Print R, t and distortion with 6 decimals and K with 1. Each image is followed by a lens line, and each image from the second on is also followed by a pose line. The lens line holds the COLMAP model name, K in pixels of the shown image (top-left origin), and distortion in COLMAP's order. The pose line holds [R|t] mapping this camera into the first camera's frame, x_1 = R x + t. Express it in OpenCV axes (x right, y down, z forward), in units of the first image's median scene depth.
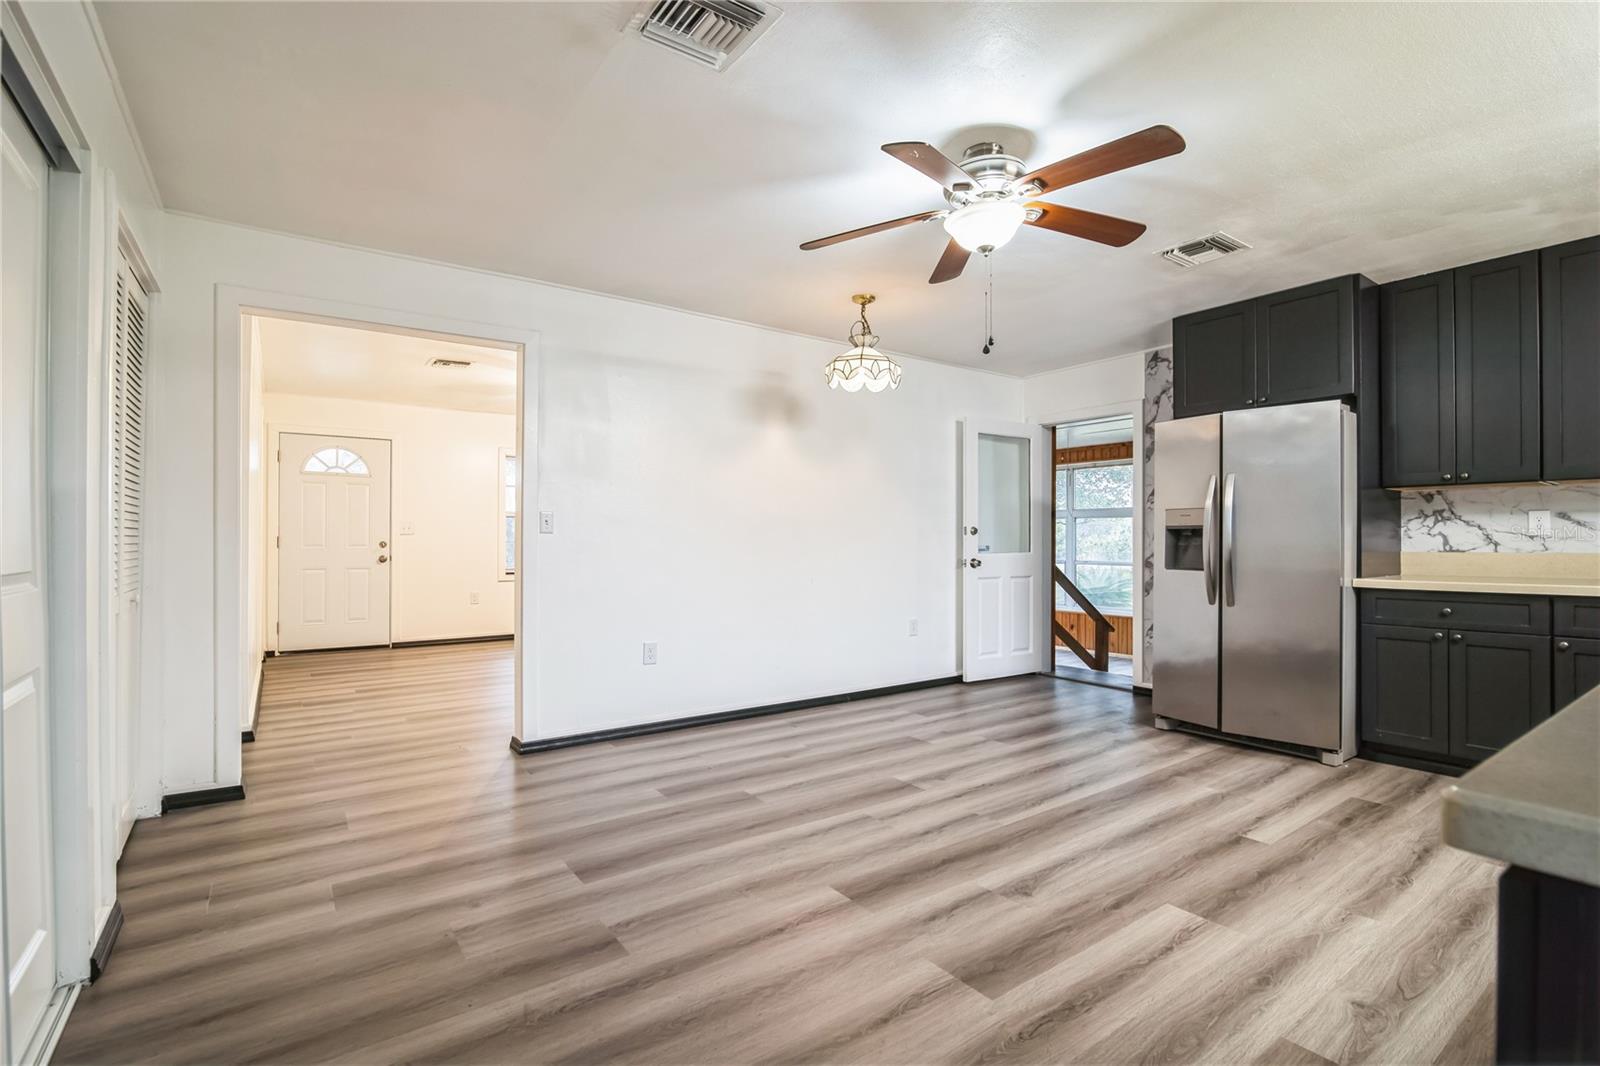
lens RADIAL K [[731.4, 0, 803.4], [0, 731.4, 535.4], [0, 0, 1]] dist [-0.019723, 0.000222]
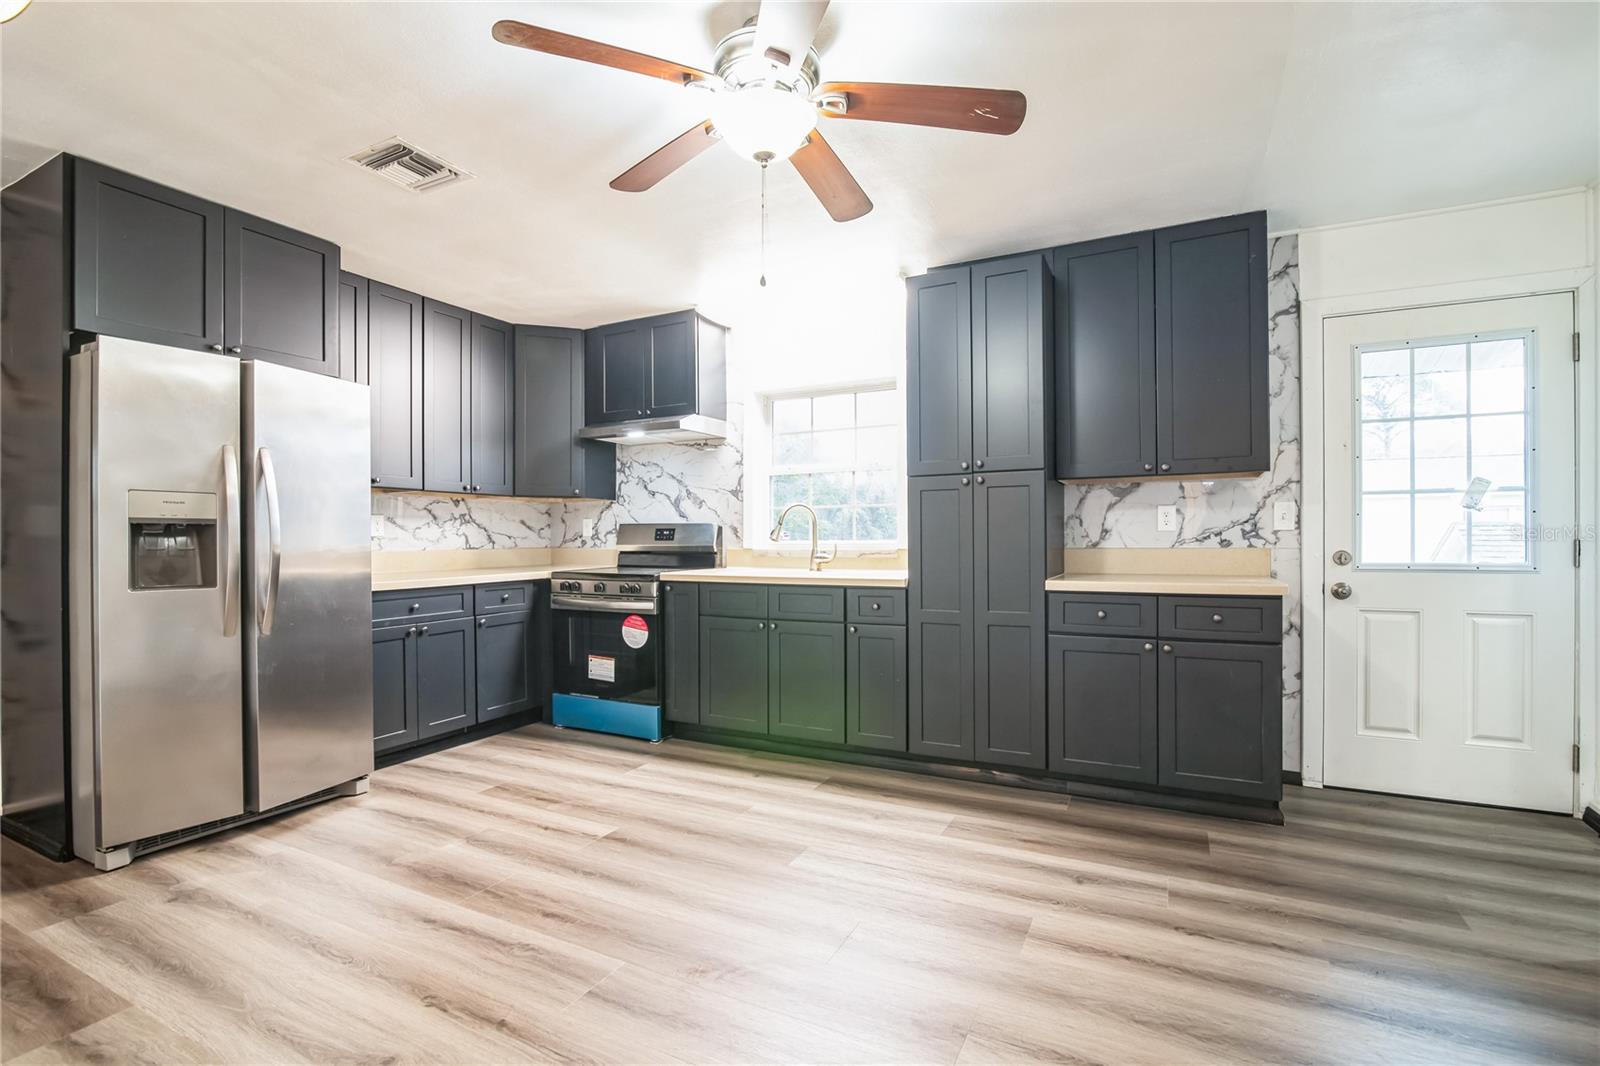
lens RADIAL K [[733.4, 0, 801.8], [0, 733.4, 540.8], [0, 0, 1]] dist [-0.020132, 0.001042]
pose [[-0.457090, -0.001385, 0.889419, -0.374117], [-0.001278, 0.999999, 0.000900, 0.005866], [-0.889419, -0.000725, -0.457091, 1.093668]]
